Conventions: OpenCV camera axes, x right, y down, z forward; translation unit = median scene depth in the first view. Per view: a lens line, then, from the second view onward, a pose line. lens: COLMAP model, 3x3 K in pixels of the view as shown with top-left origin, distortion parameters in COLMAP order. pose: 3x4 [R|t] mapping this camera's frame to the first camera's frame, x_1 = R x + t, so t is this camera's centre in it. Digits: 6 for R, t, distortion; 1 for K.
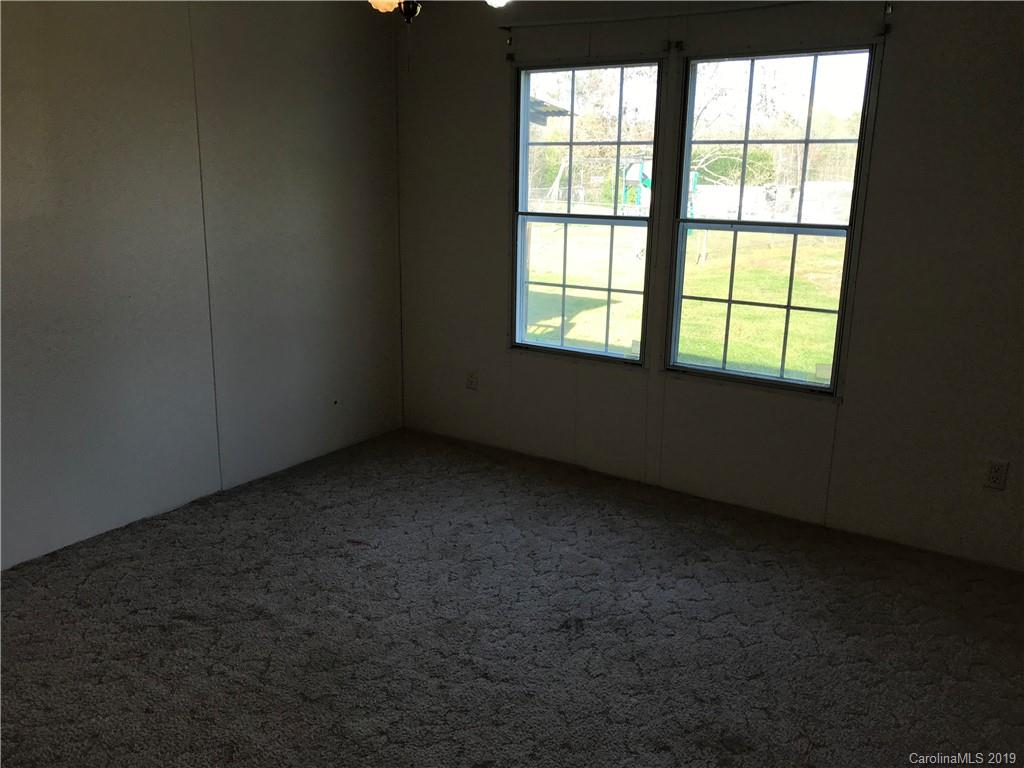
lens RADIAL K [[833.6, 0, 512.6], [0, 833.6, 378.8], [0, 0, 1]] dist [0.045710, -0.048332]
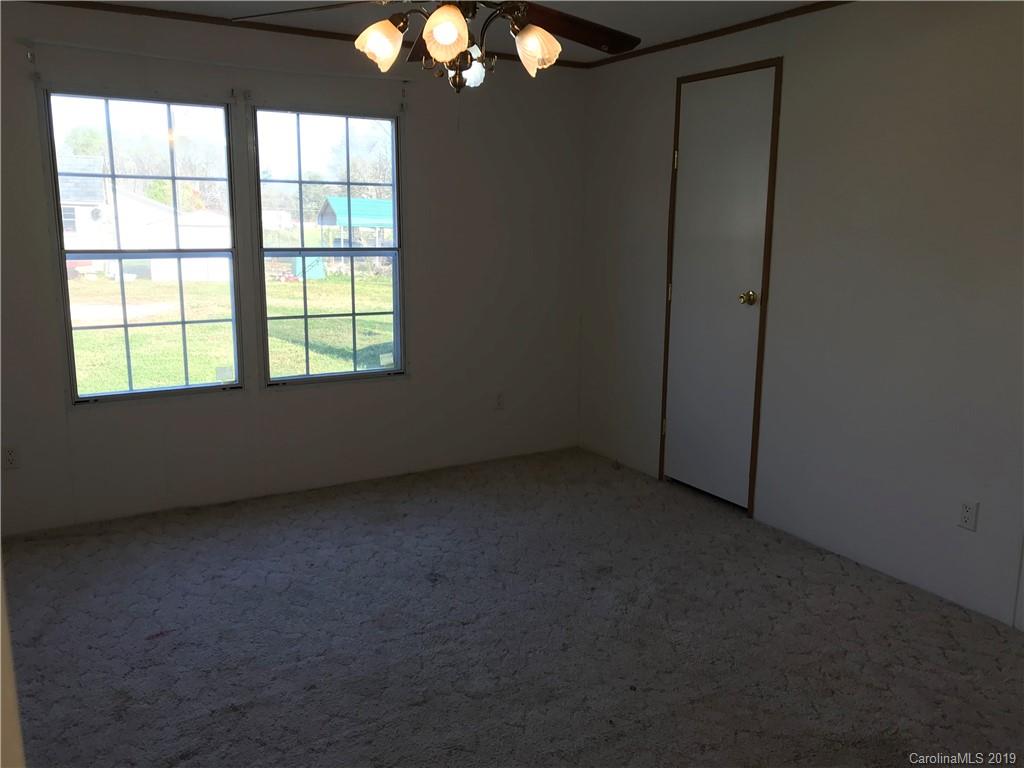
lens RADIAL K [[833.6, 0, 513.7], [0, 833.6, 380.7], [0, 0, 1]] dist [0.045710, -0.048332]
pose [[0.441328, -0.187651, 0.877506, -0.688530], [0.213511, 0.971765, 0.100426, -0.063699], [-0.871575, 0.143036, 0.468933, 0.222956]]
